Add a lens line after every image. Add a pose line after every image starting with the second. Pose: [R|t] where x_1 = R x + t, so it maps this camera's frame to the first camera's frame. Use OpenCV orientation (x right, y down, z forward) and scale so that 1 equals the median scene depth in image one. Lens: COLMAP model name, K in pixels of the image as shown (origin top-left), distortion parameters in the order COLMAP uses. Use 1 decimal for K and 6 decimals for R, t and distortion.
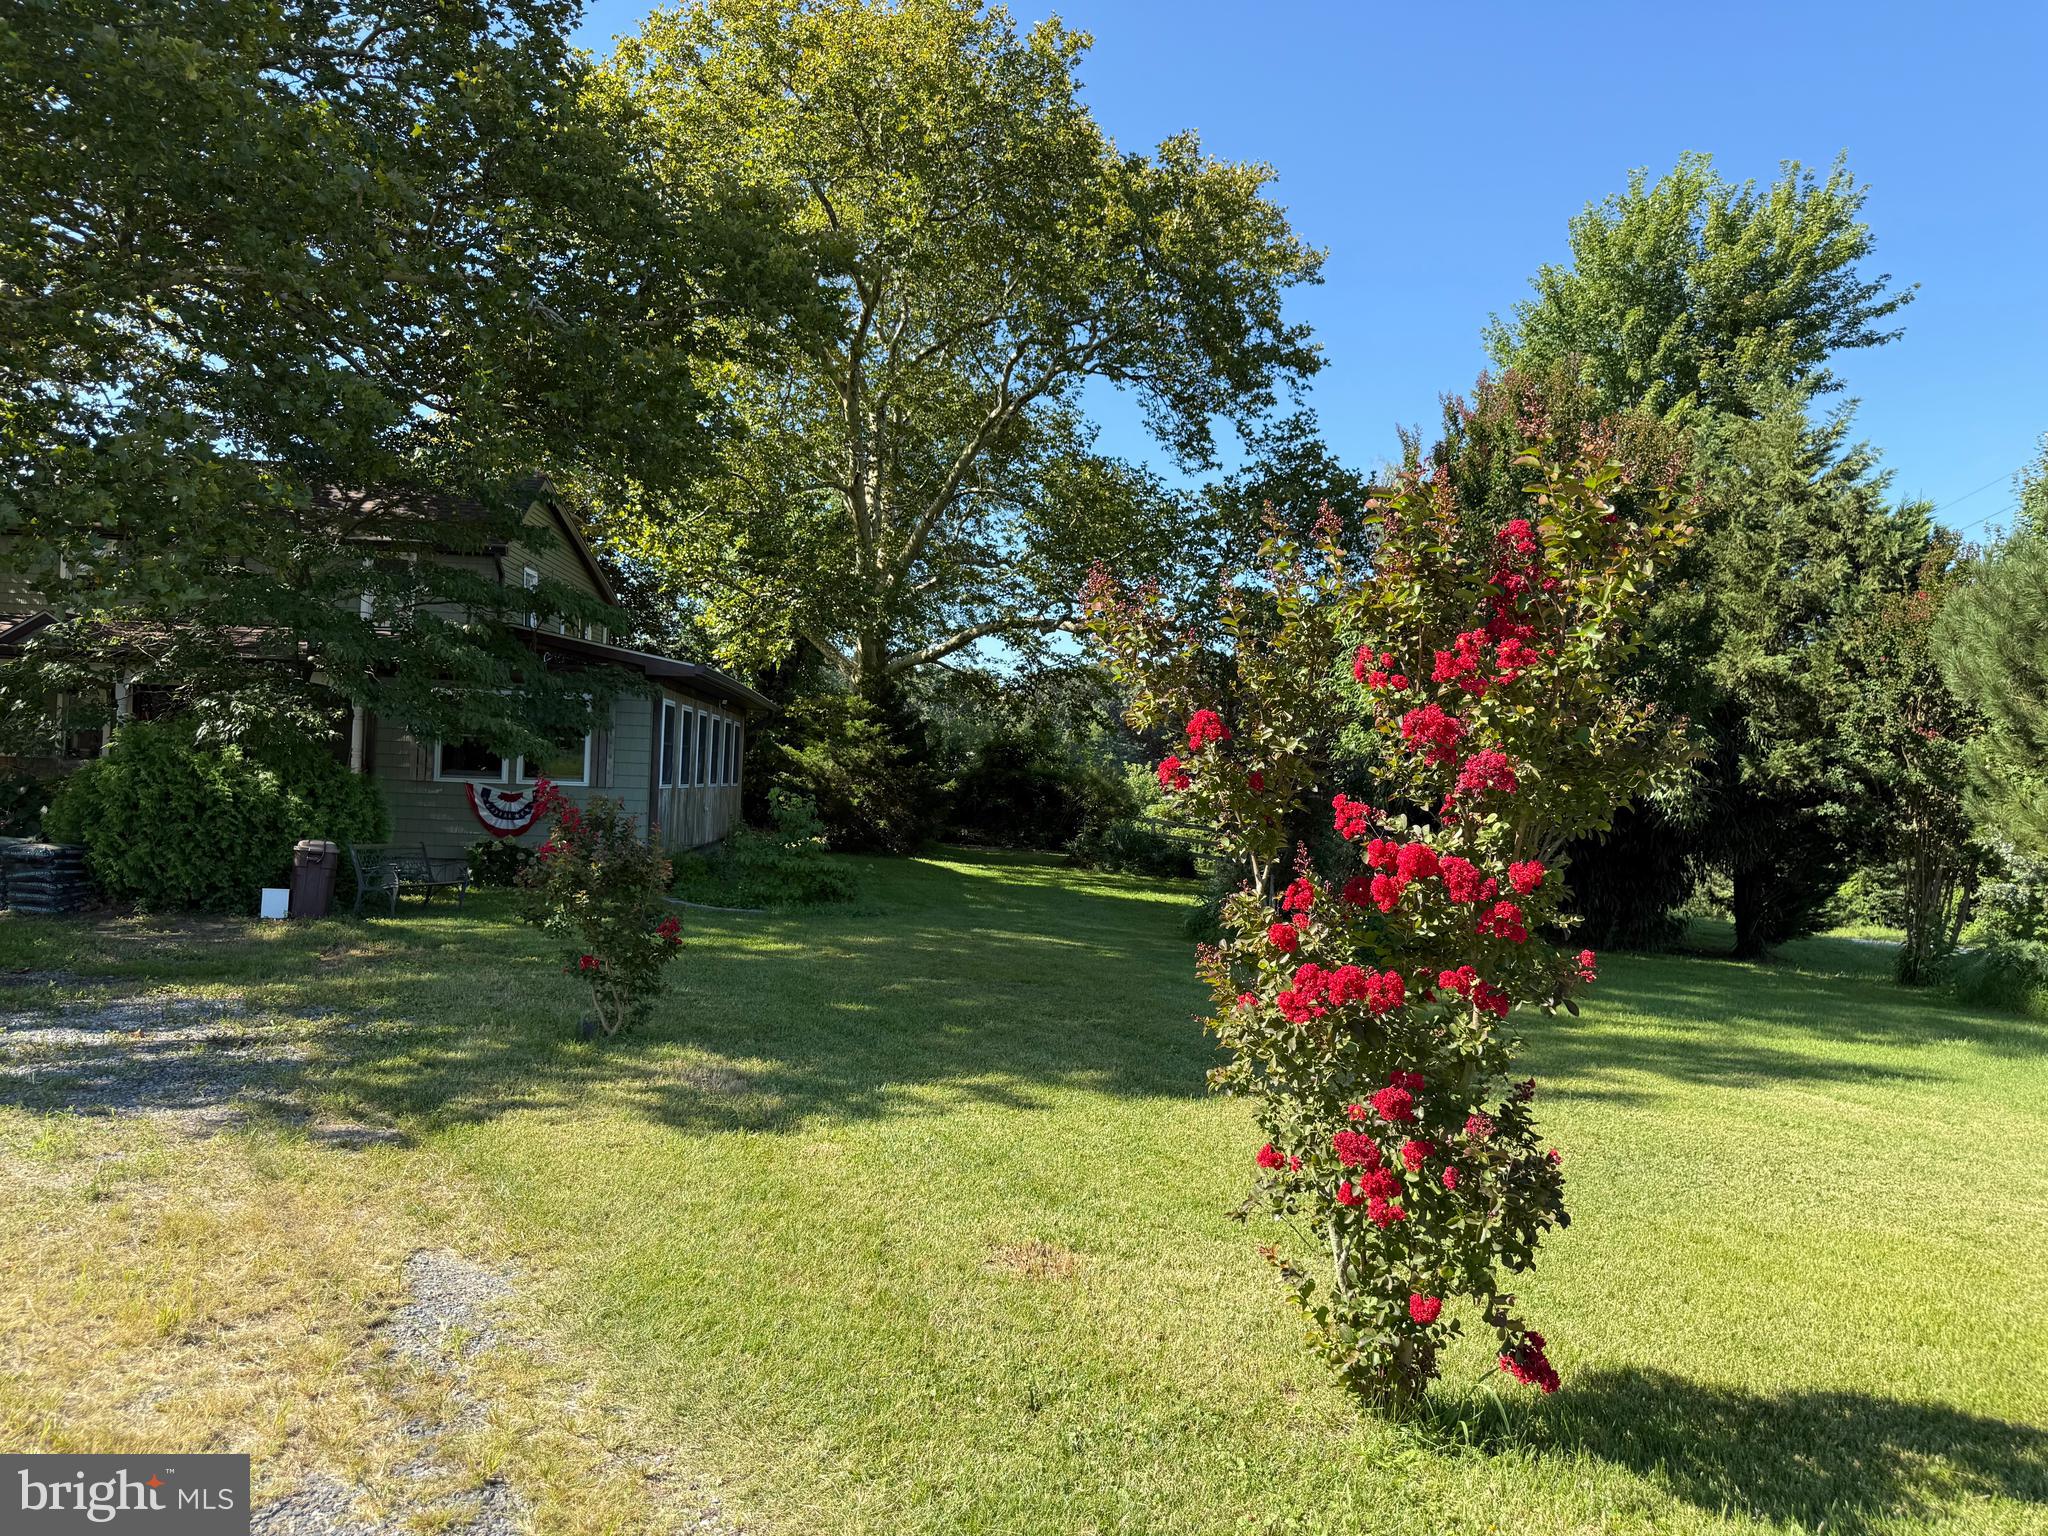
lens RADIAL K [[1429.7, 0, 1021.2], [0, 1429.7, 776.8], [0, 0, 1]] dist [0.008559, -0.022909]
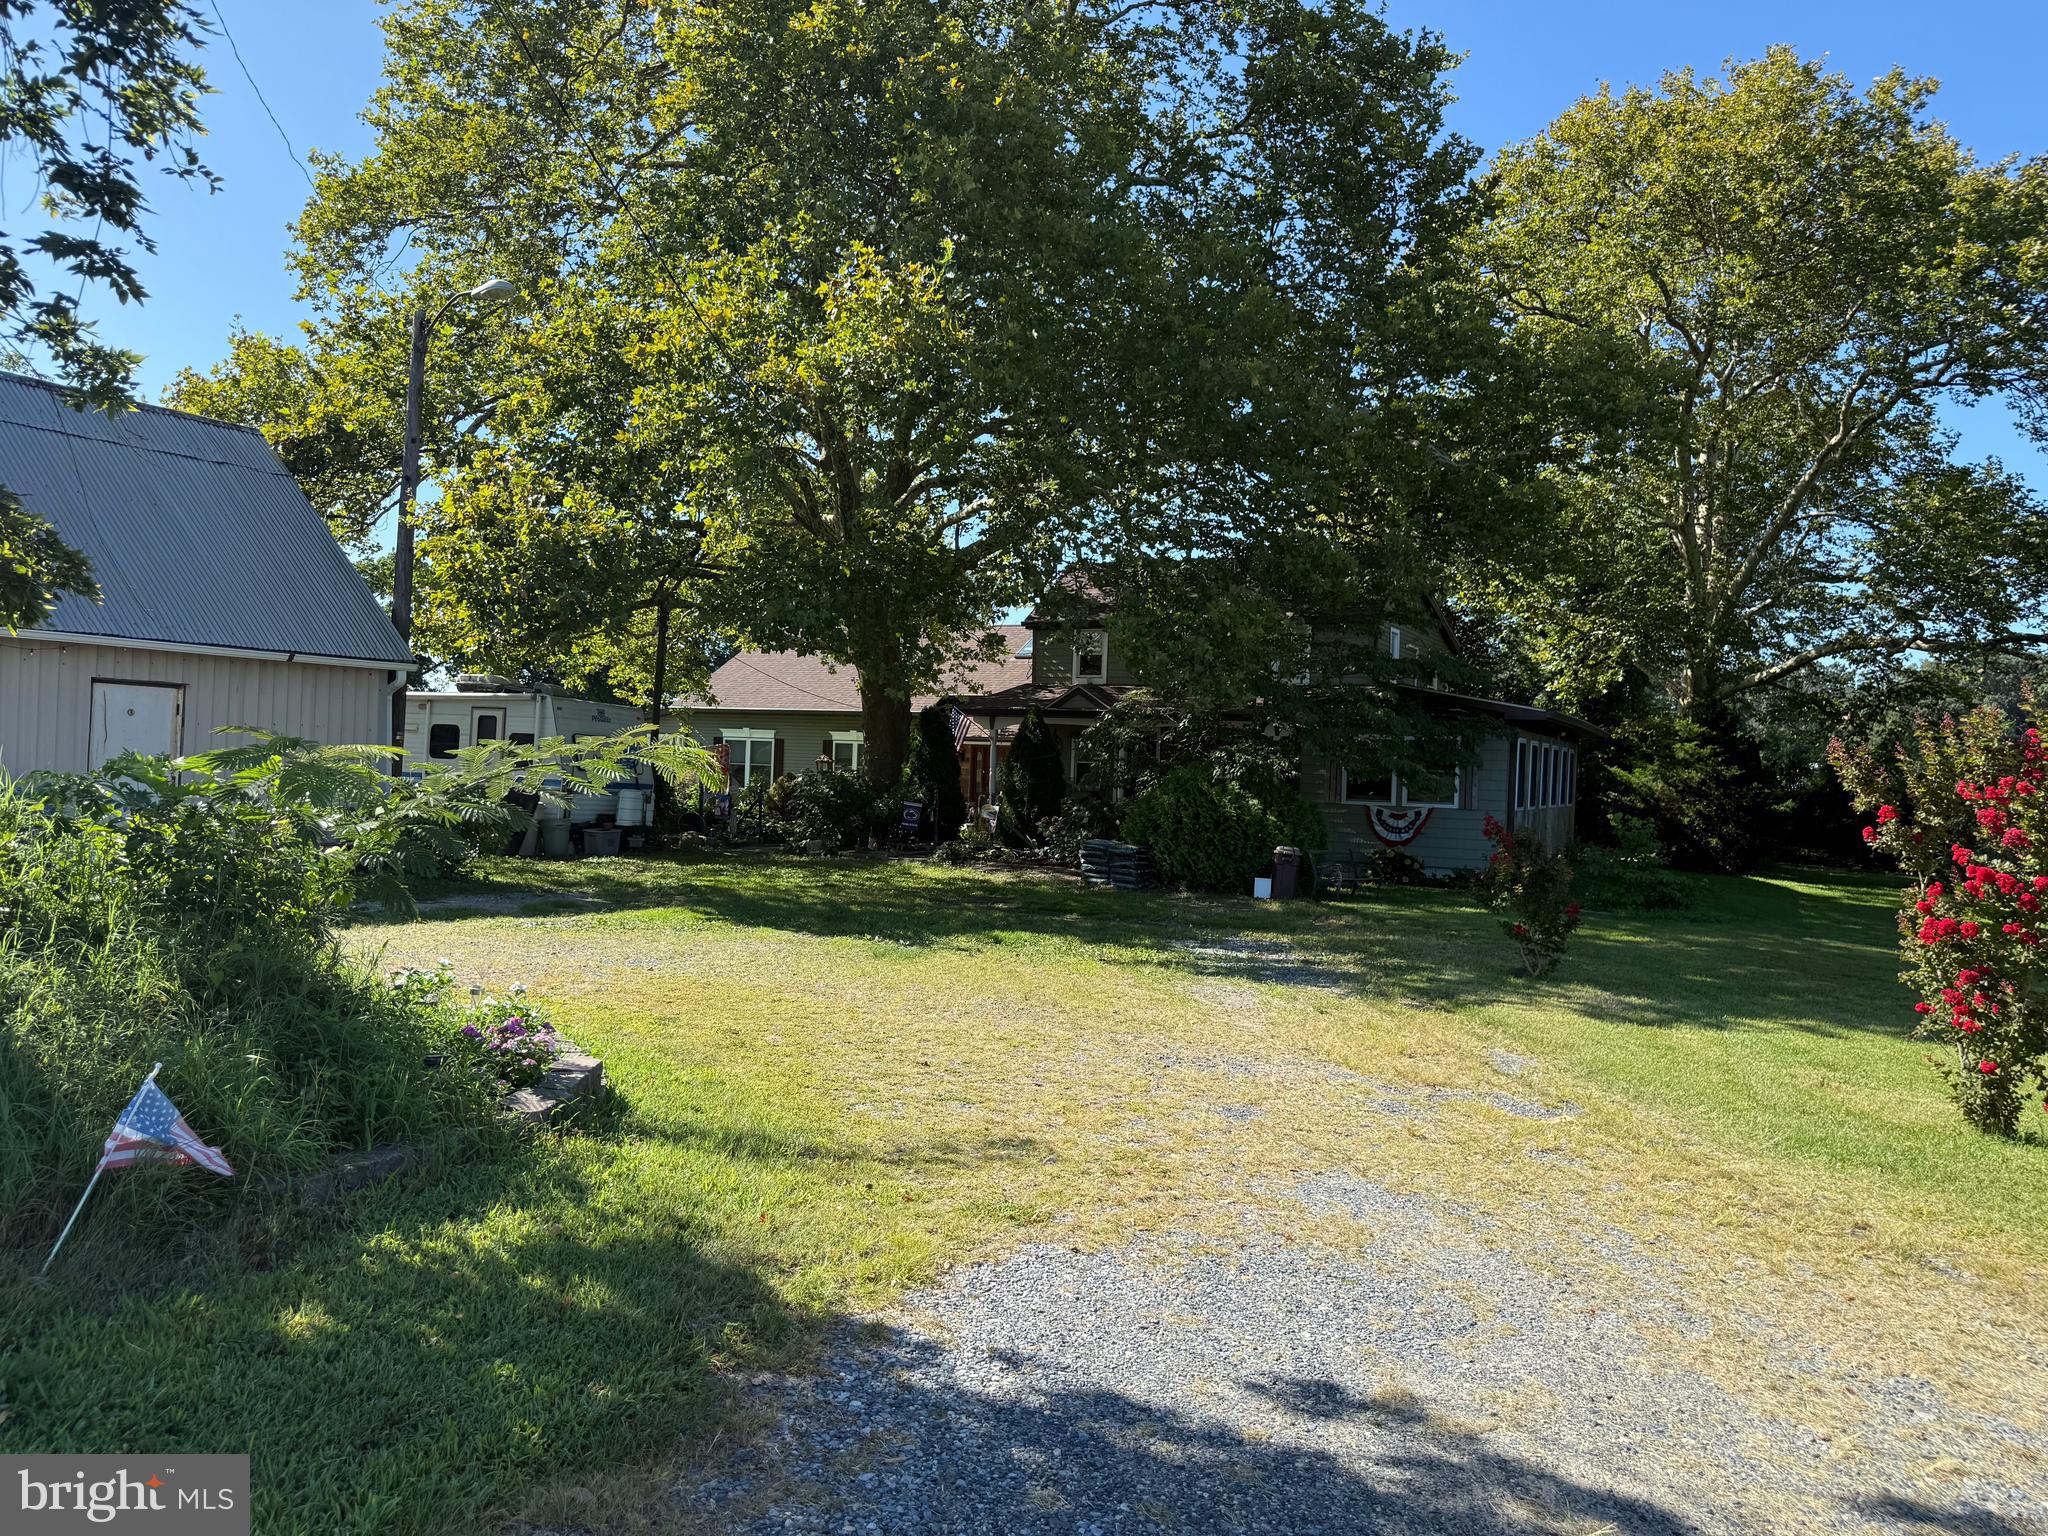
lens RADIAL K [[1429.7, 0, 1025.7], [0, 1429.7, 780.2], [0, 0, 1]] dist [0.008559, -0.022909]
pose [[0.856835, 0.000657, -0.515591, 0.015904], [-0.002768, 0.999991, -0.003325, -0.009904], [0.515584, 0.004276, 0.856829, -0.213425]]
